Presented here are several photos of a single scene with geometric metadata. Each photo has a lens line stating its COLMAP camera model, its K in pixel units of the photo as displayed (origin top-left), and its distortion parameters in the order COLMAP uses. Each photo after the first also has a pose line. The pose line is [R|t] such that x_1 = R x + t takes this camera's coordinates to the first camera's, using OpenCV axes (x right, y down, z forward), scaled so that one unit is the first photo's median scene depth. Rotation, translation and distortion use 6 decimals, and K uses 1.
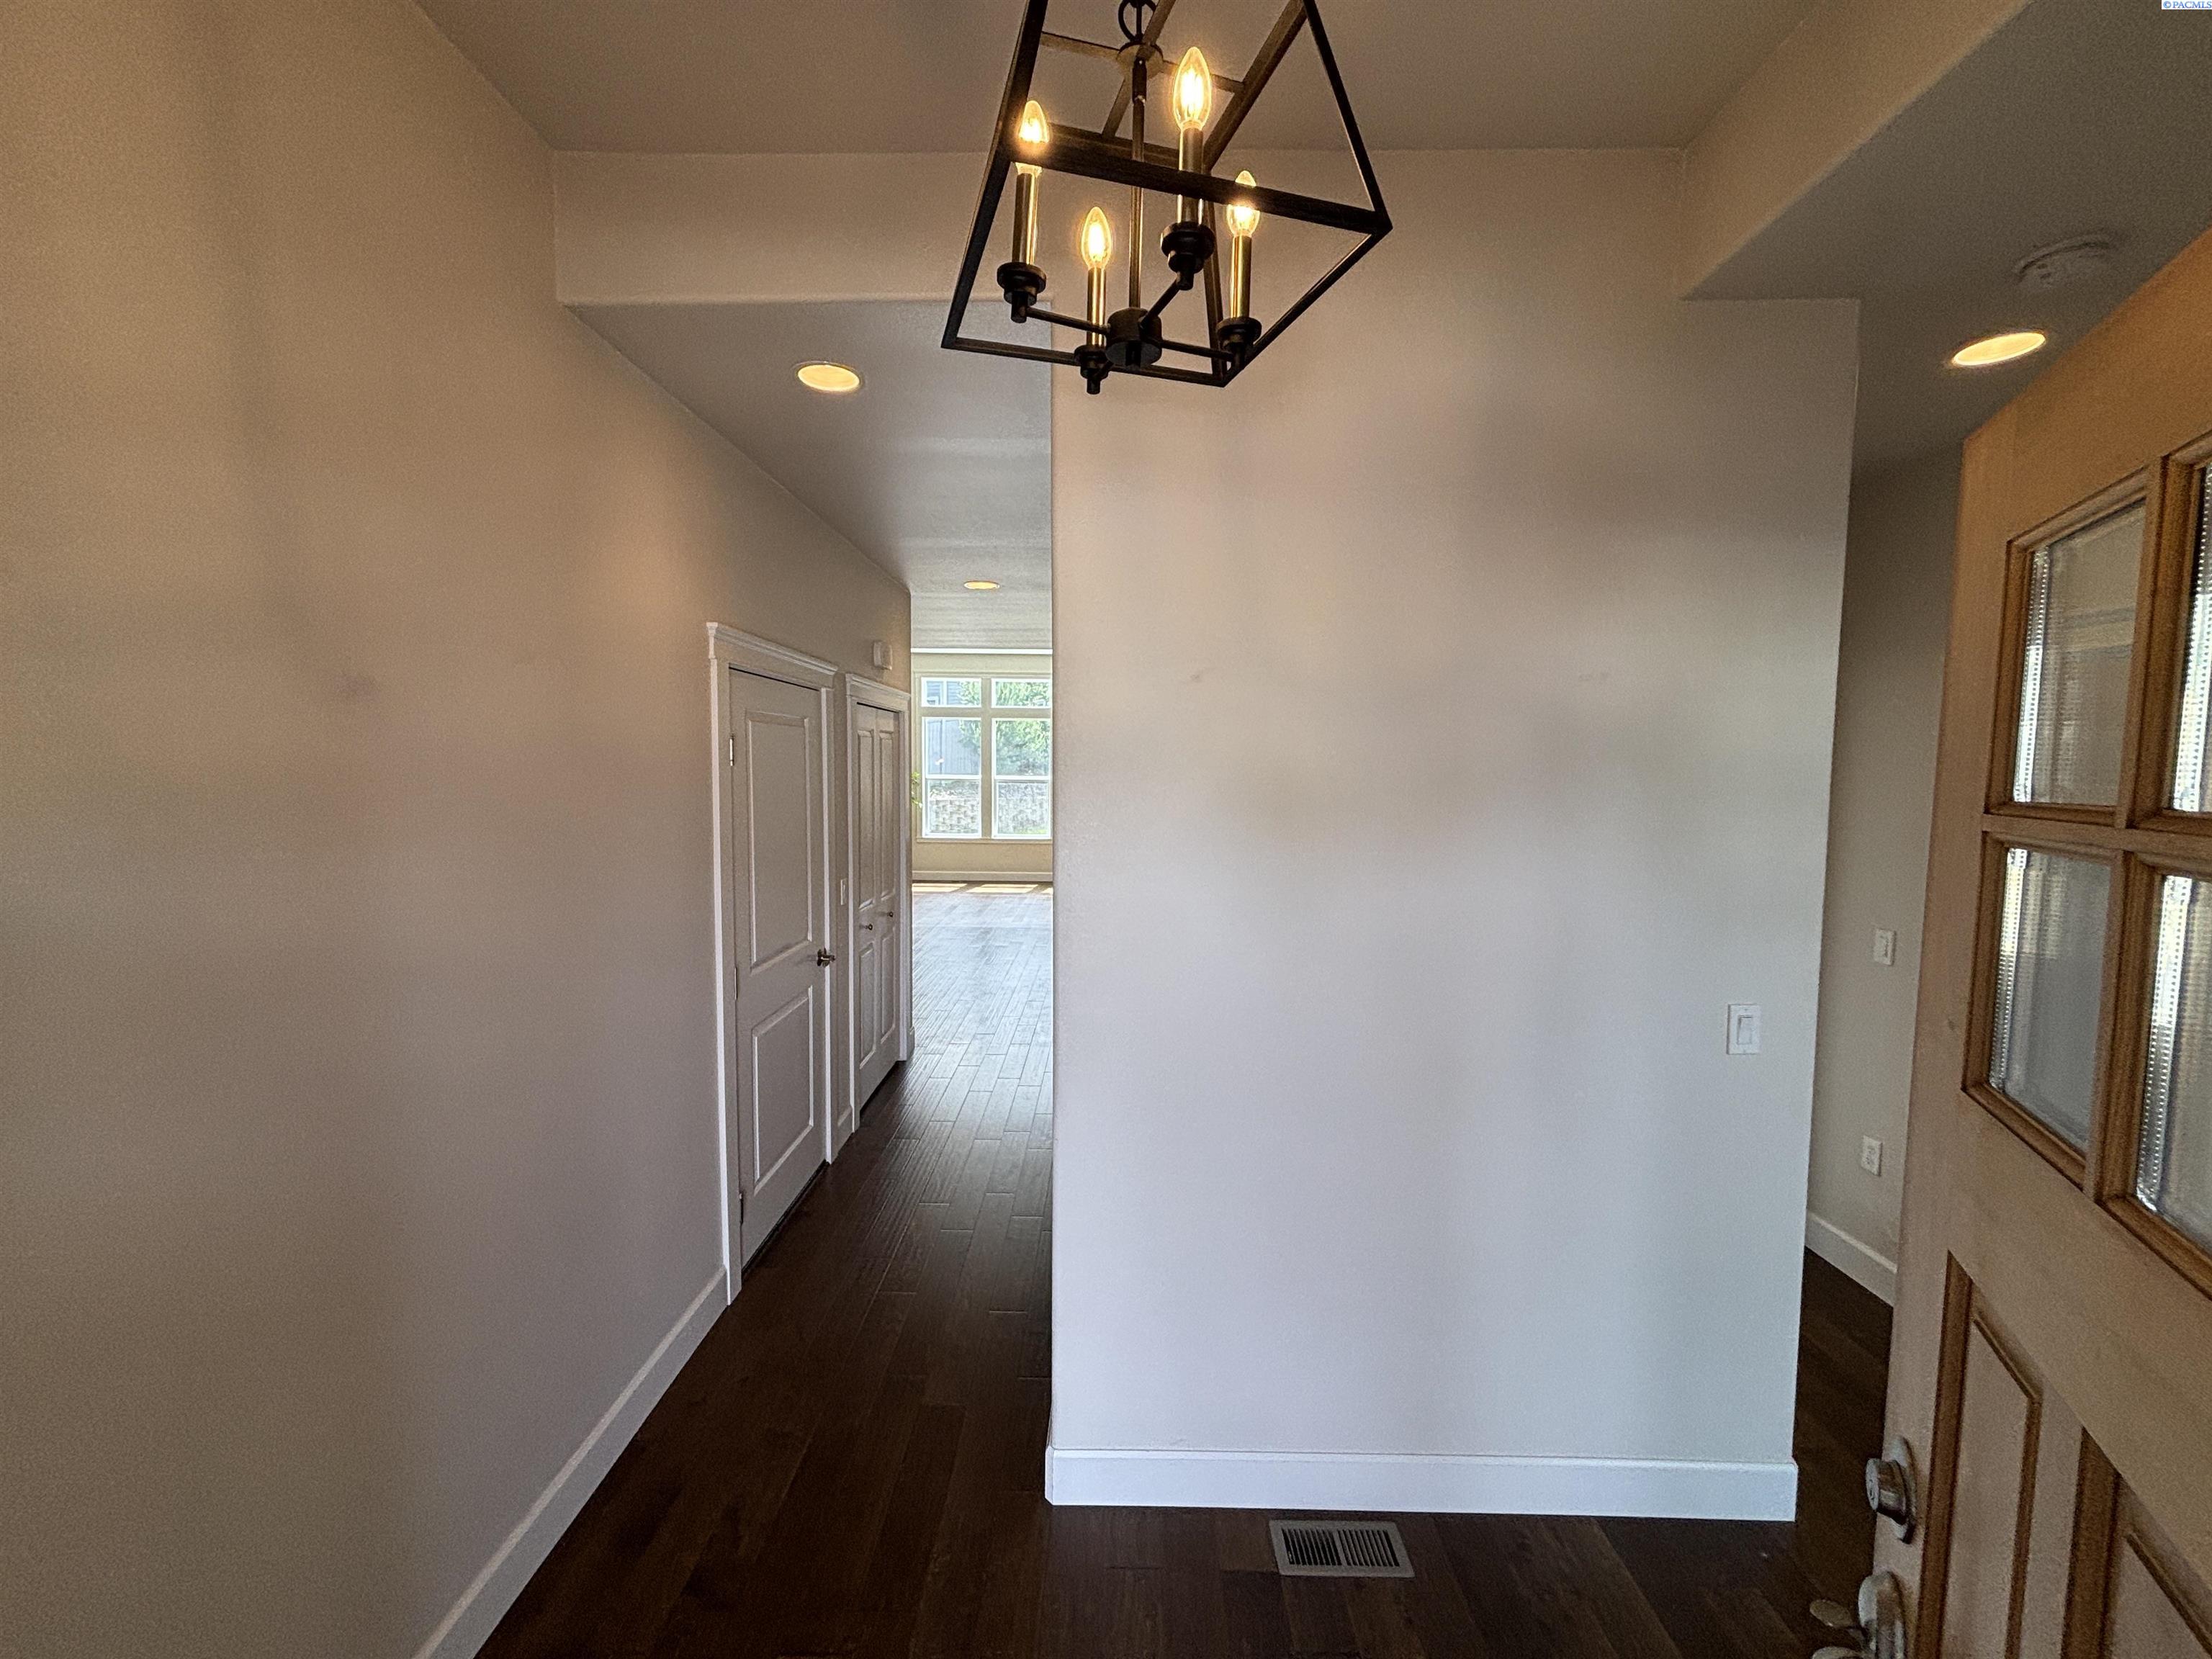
lens RADIAL K [[895.1, 0, 1106.0], [0, 895.1, 829.5], [0, 0, 1]] dist [0.002949, -0.000245]
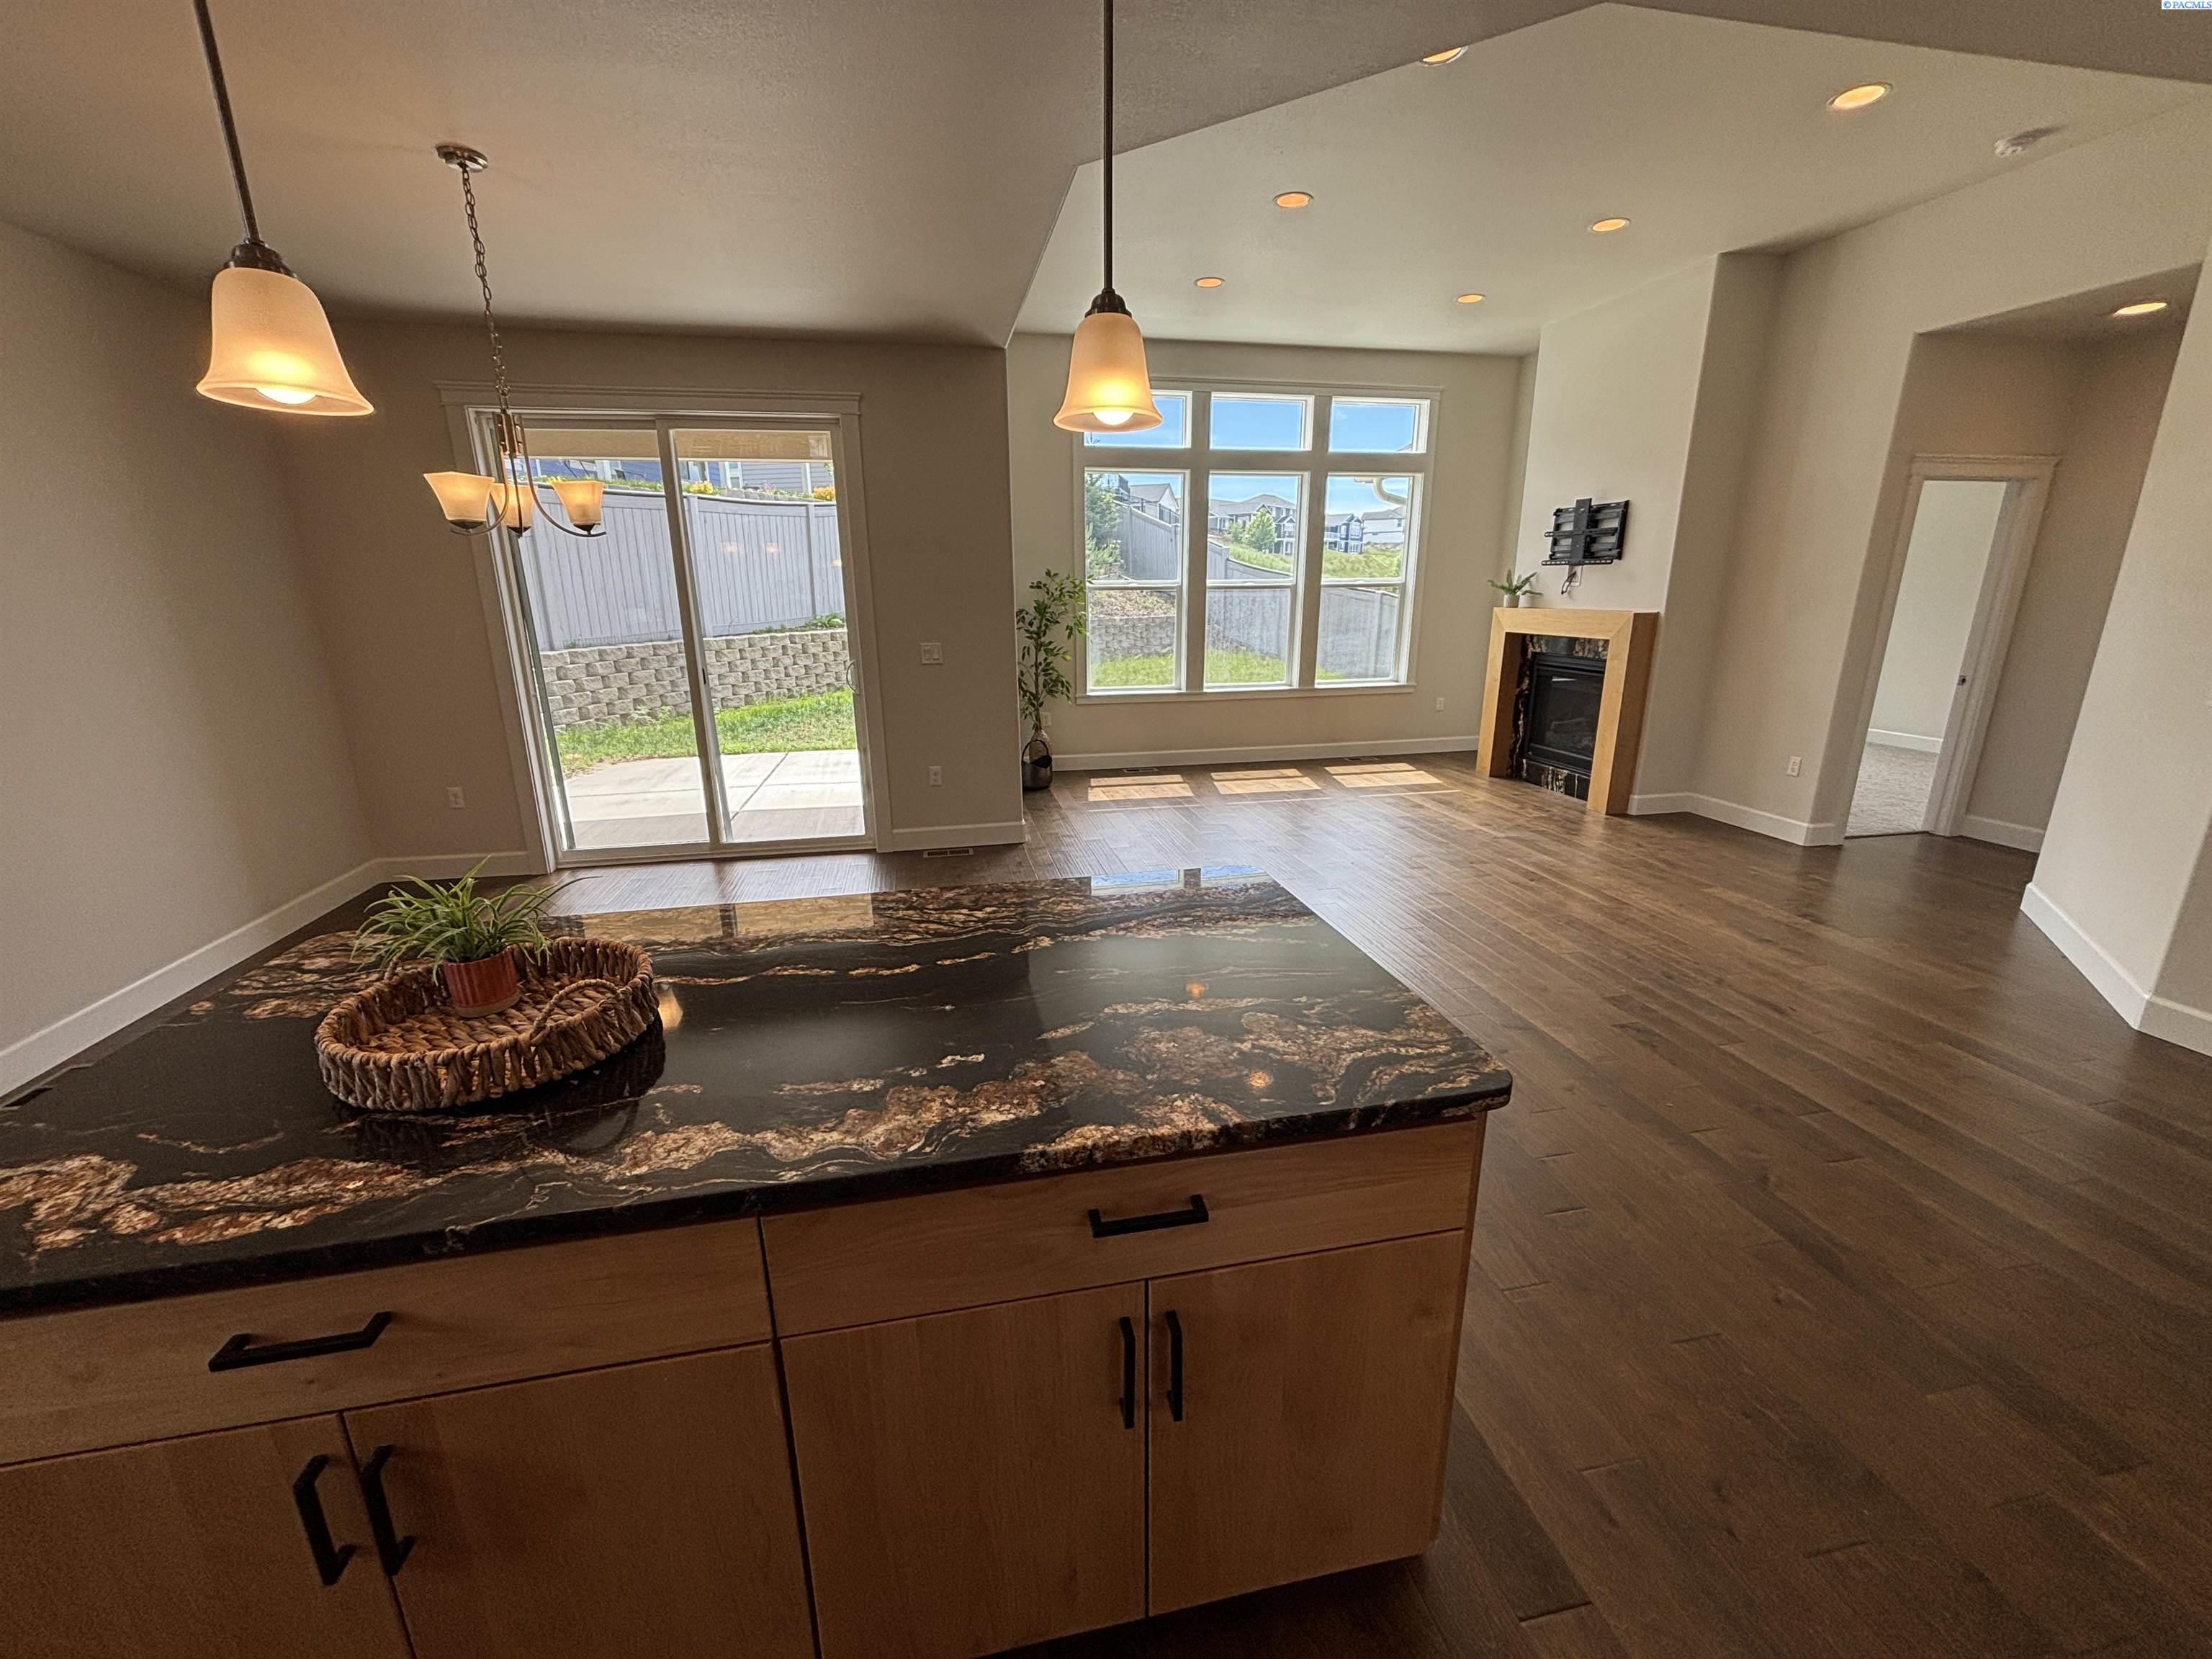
lens RADIAL K [[895.1, 0, 1106.0], [0, 895.1, 829.5], [0, 0, 1]] dist [0.002949, -0.000245]
pose [[0.973902, -0.067949, 0.216561, -0.319618], [0.025275, 0.980670, 0.194032, -0.014998], [-0.225559, -0.183494, 0.956793, 0.439400]]
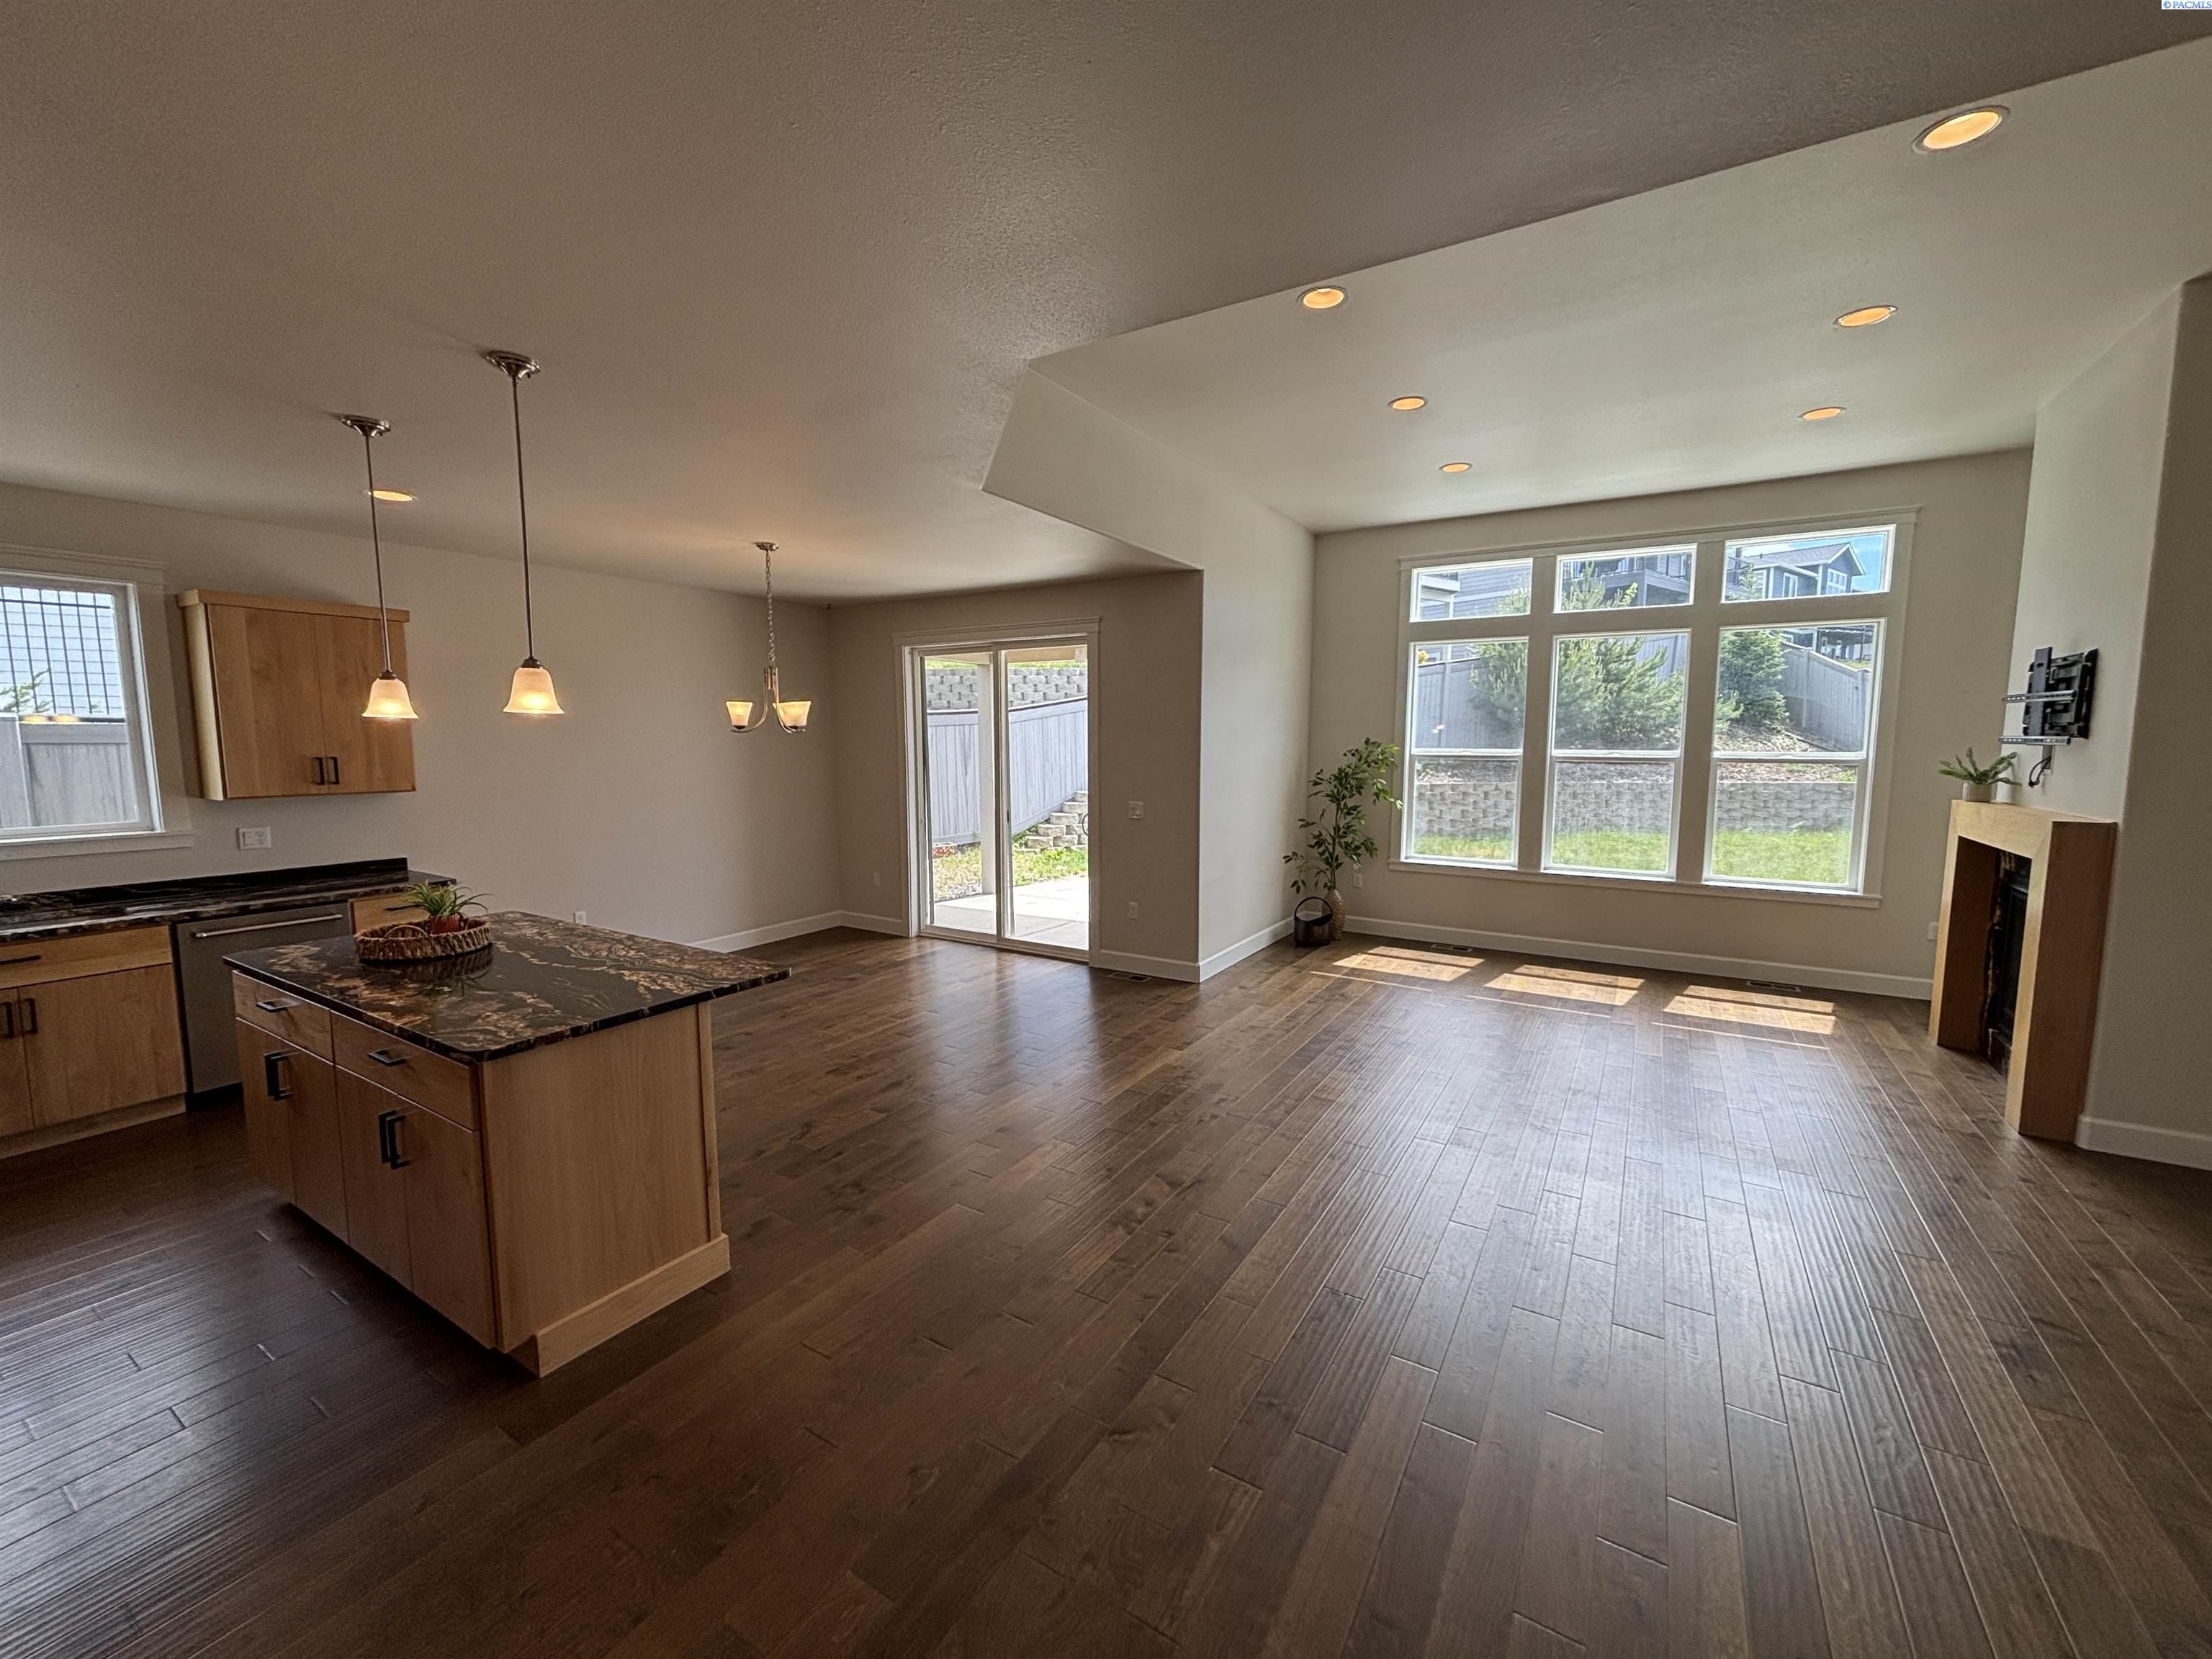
lens RADIAL K [[895.1, 0, 1106.0], [0, 895.1, 829.5], [0, 0, 1]] dist [0.002949, -0.000245]
pose [[0.860846, 0.053000, -0.506098, -0.082410], [-0.037876, 0.998476, 0.040139, -0.024566], [0.507454, -0.015385, 0.861541, 0.427899]]
